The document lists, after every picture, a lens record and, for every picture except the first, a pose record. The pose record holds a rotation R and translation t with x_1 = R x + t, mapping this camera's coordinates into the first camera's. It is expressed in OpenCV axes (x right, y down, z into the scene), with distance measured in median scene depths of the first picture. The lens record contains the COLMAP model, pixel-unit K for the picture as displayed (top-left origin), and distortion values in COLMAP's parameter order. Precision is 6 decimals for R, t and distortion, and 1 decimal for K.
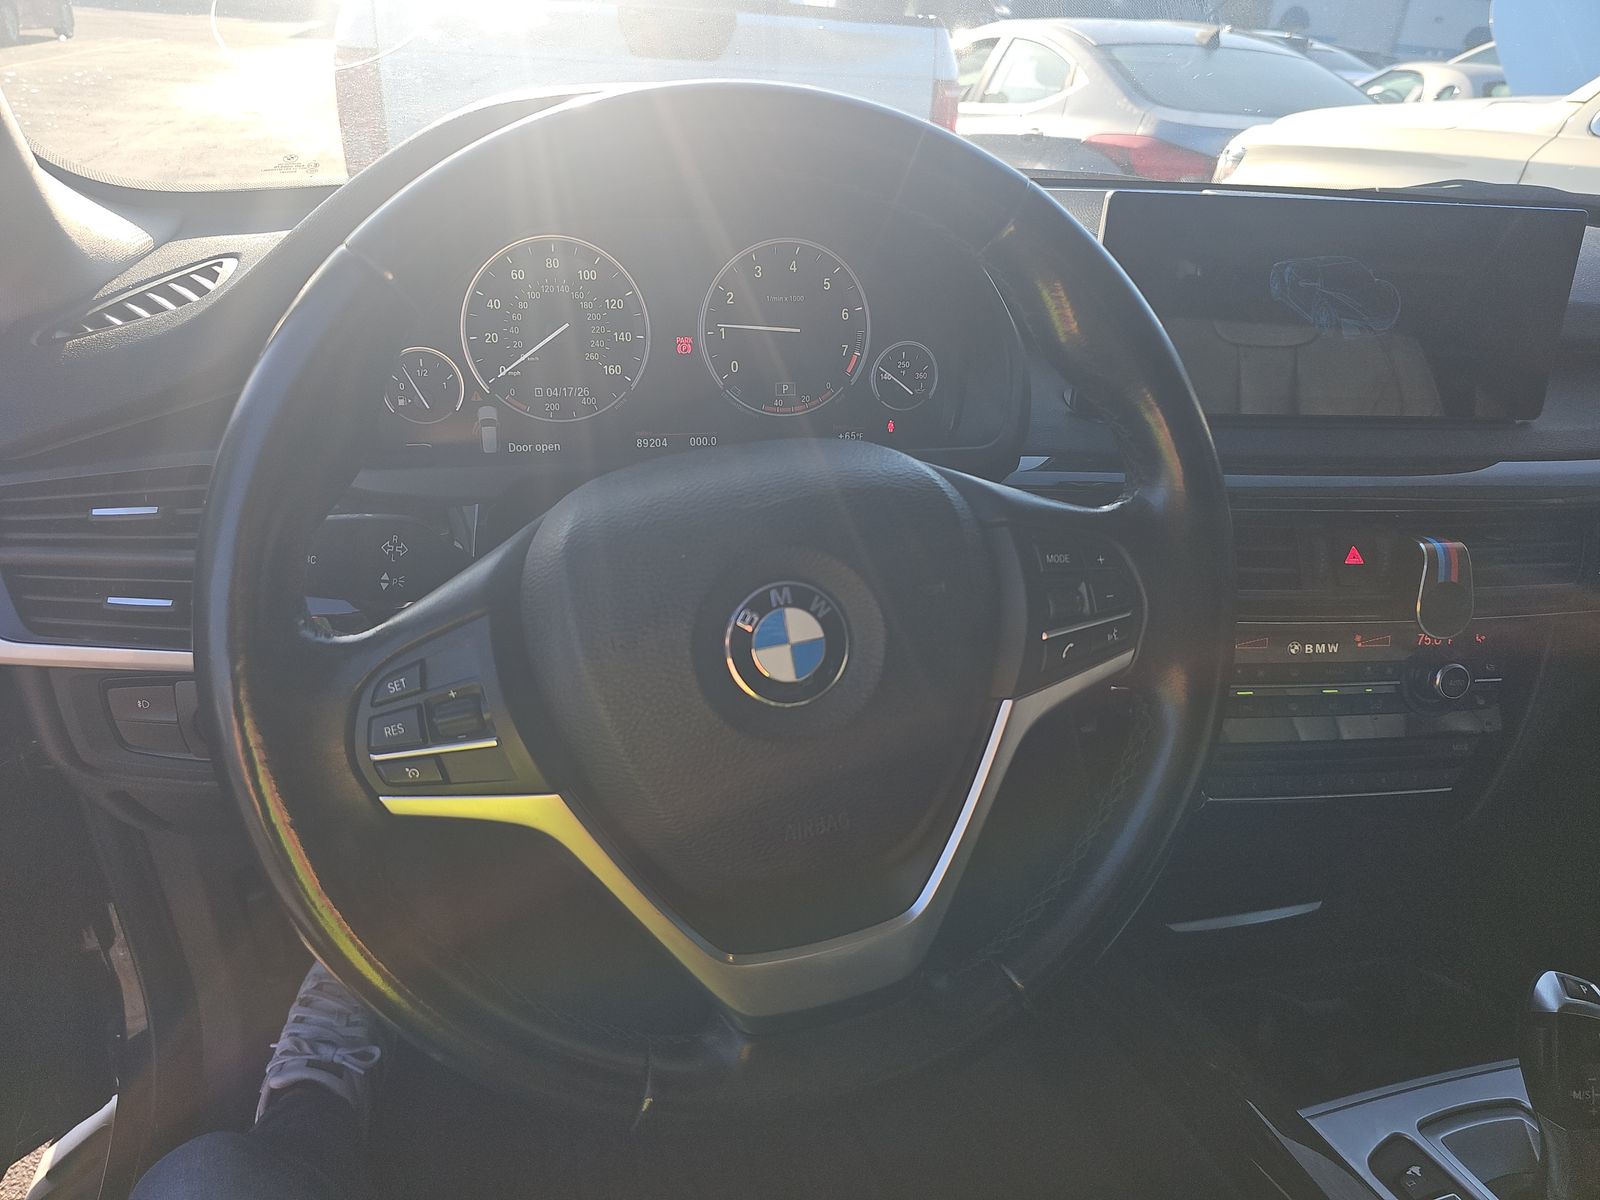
lens RADIAL K [[1060.6, 0, 773.6], [0, 1060.6, 601.2], [0, 0, 1]] dist [0.034567, -0.039886]
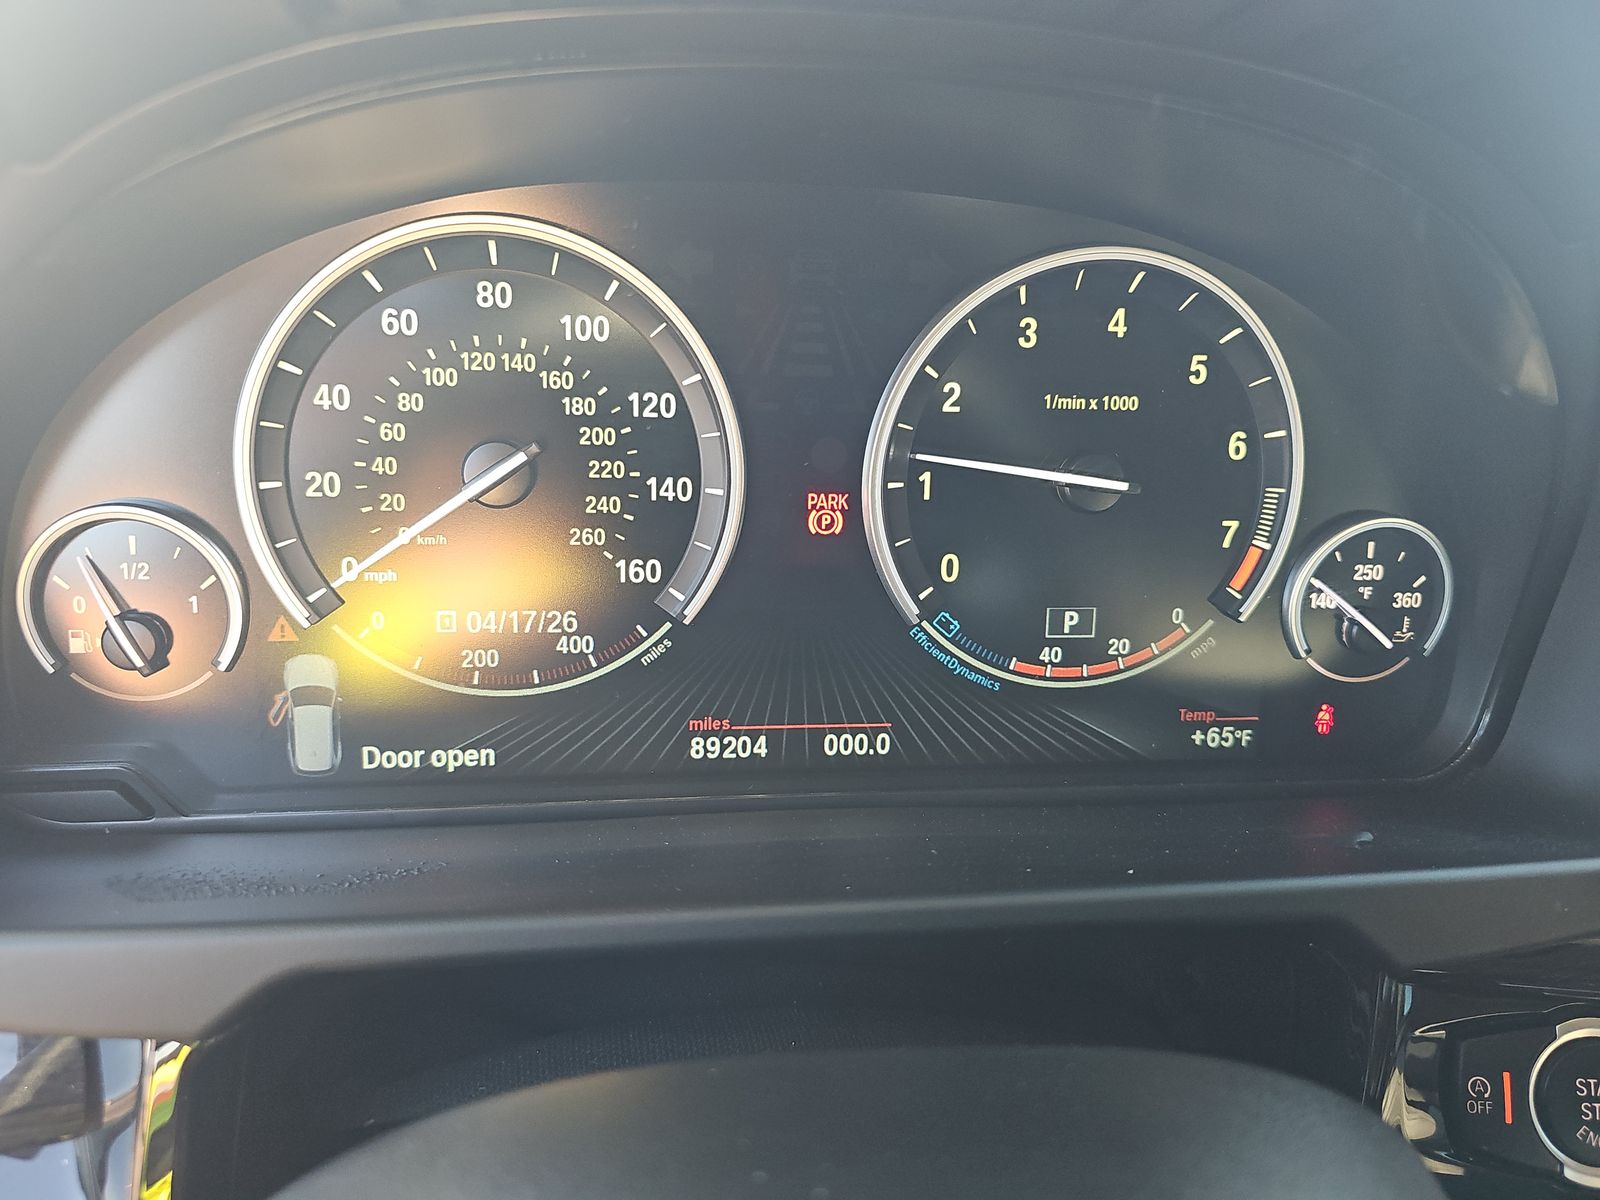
lens RADIAL K [[1060.6, 0, 784.6], [0, 1060.6, 595.1], [0, 0, 1]] dist [0.034567, -0.039886]
pose [[0.994711, 0.055342, -0.086526, -0.065466], [-0.059506, 0.997153, -0.046306, -0.196348], [0.083717, 0.051210, 0.995173, 0.626877]]
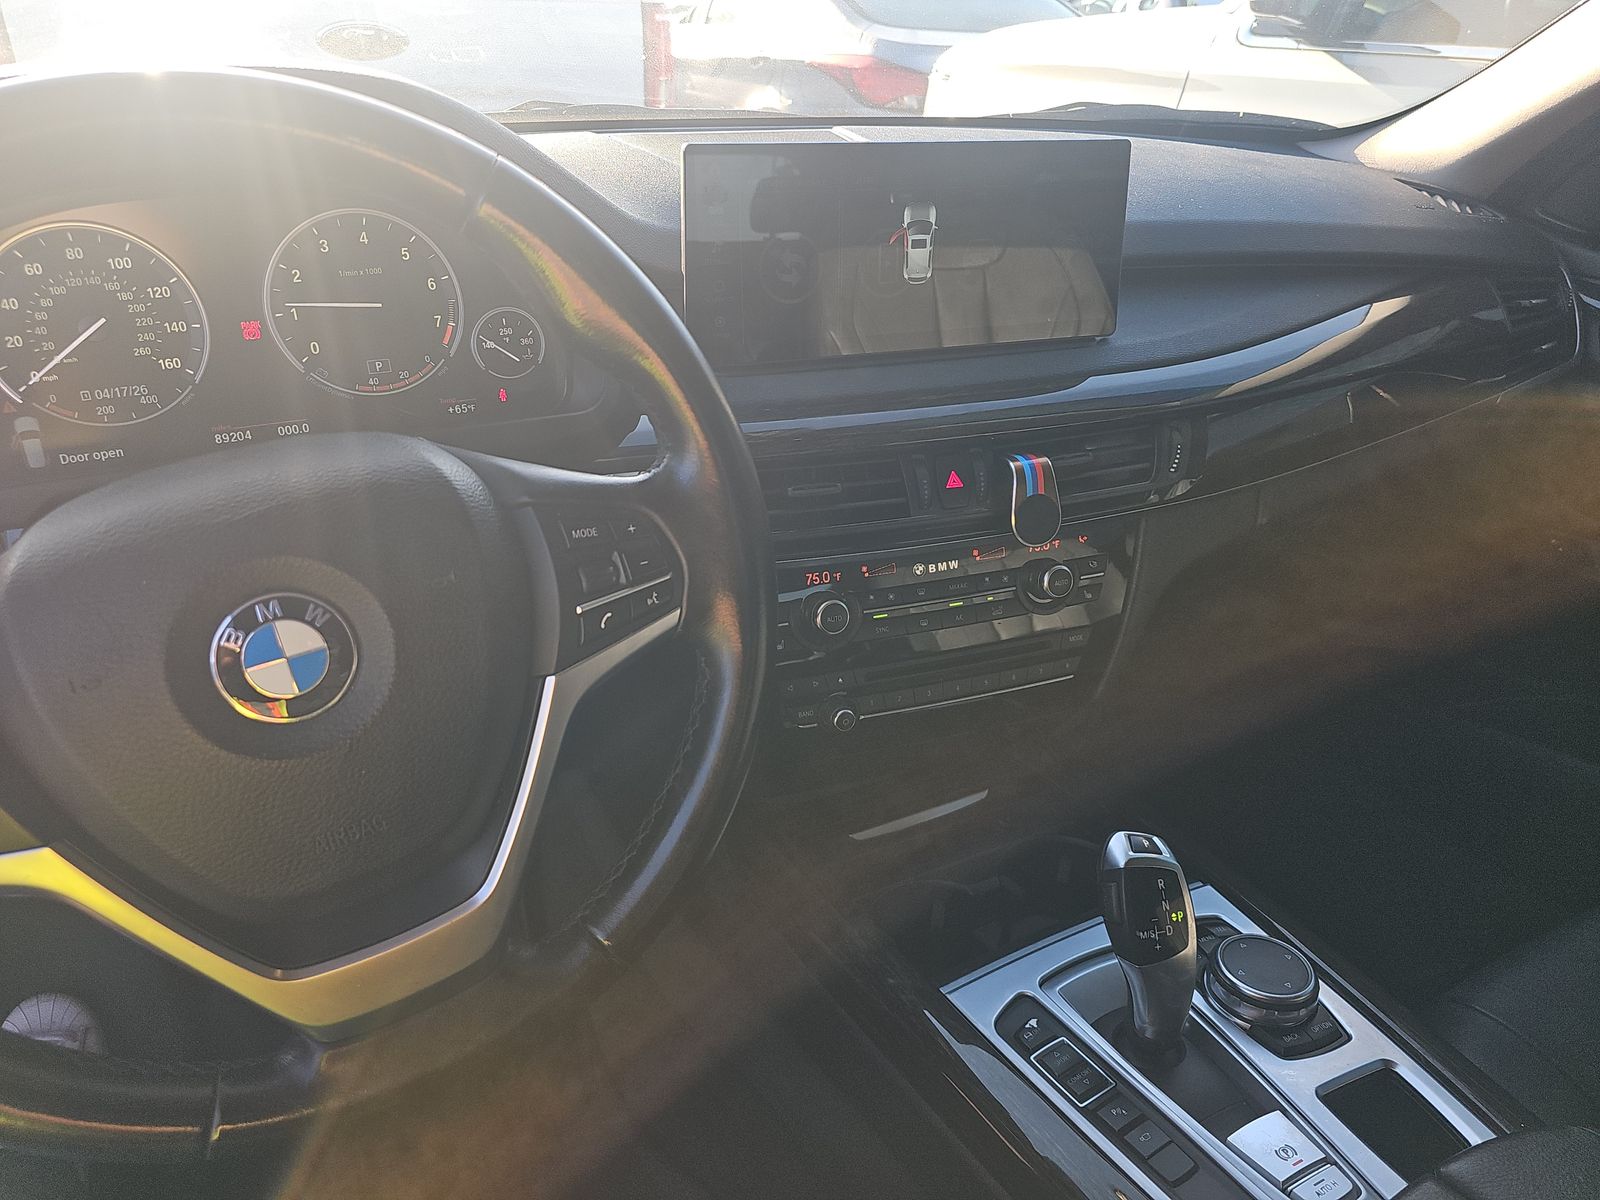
lens RADIAL K [[1060.6, 0, 805.8], [0, 1060.6, 602.5], [0, 0, 1]] dist [0.034567, -0.039886]
pose [[0.973714, -0.126551, 0.189383, 0.187647], [0.114262, 0.990653, 0.074502, -0.017596], [-0.197041, -0.050905, 0.979073, -0.032799]]
